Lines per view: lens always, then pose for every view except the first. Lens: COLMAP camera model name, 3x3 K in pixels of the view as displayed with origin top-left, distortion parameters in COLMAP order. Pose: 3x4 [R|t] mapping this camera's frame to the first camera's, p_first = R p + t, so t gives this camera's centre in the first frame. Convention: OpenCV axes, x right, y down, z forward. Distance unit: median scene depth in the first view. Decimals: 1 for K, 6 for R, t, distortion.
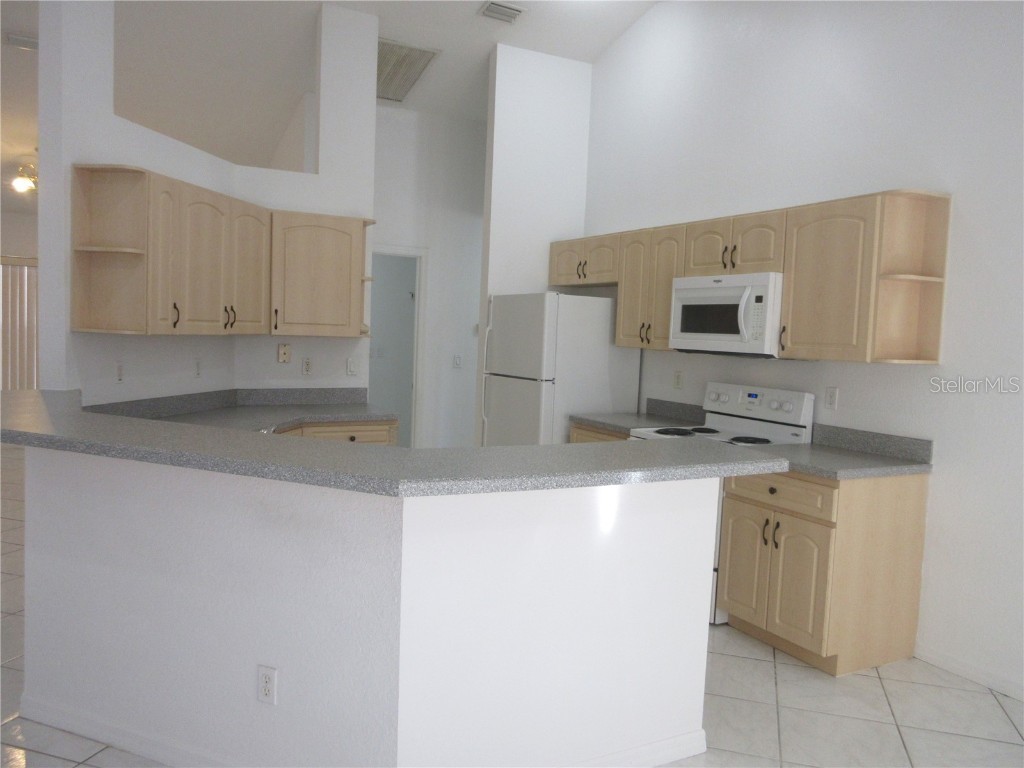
lens RADIAL K [[806.4, 0, 512.0], [0, 806.4, 384.0], [0, 0, 1]] dist [0.004716, -0.002850]
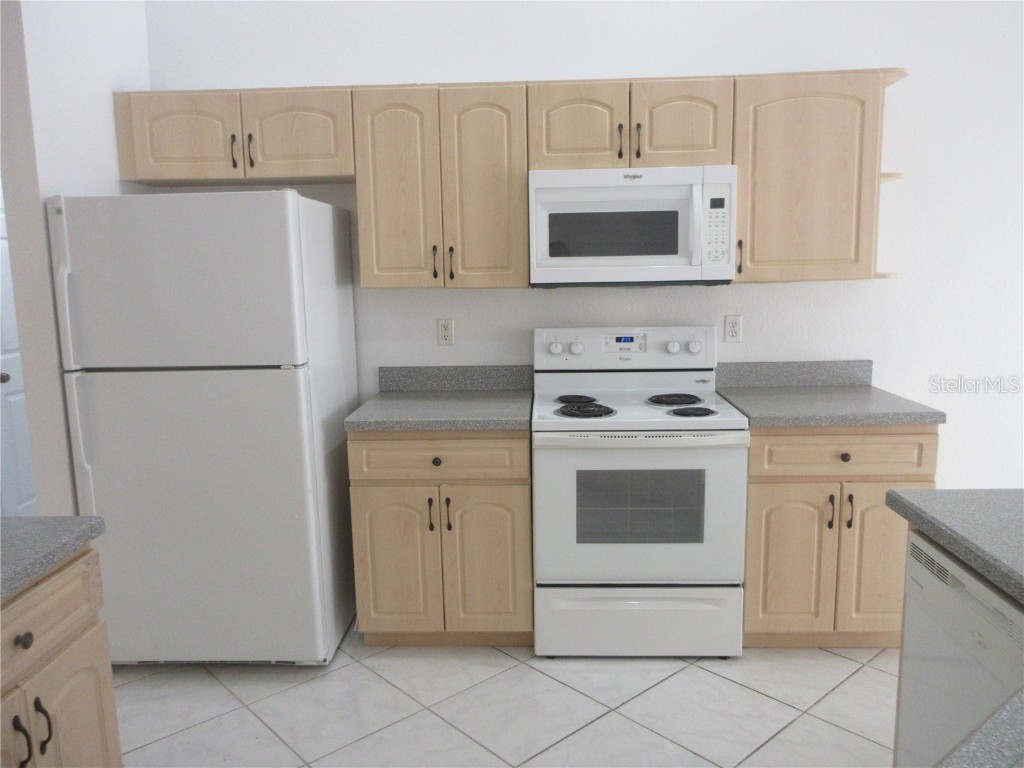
lens RADIAL K [[806.4, 0, 512.0], [0, 806.4, 384.0], [0, 0, 1]] dist [0.004716, -0.002850]
pose [[0.500268, -0.176558, 0.847679, -0.377880], [0.096751, 0.984258, 0.147906, -0.063594], [-0.860448, 0.008021, 0.509475, 0.714157]]
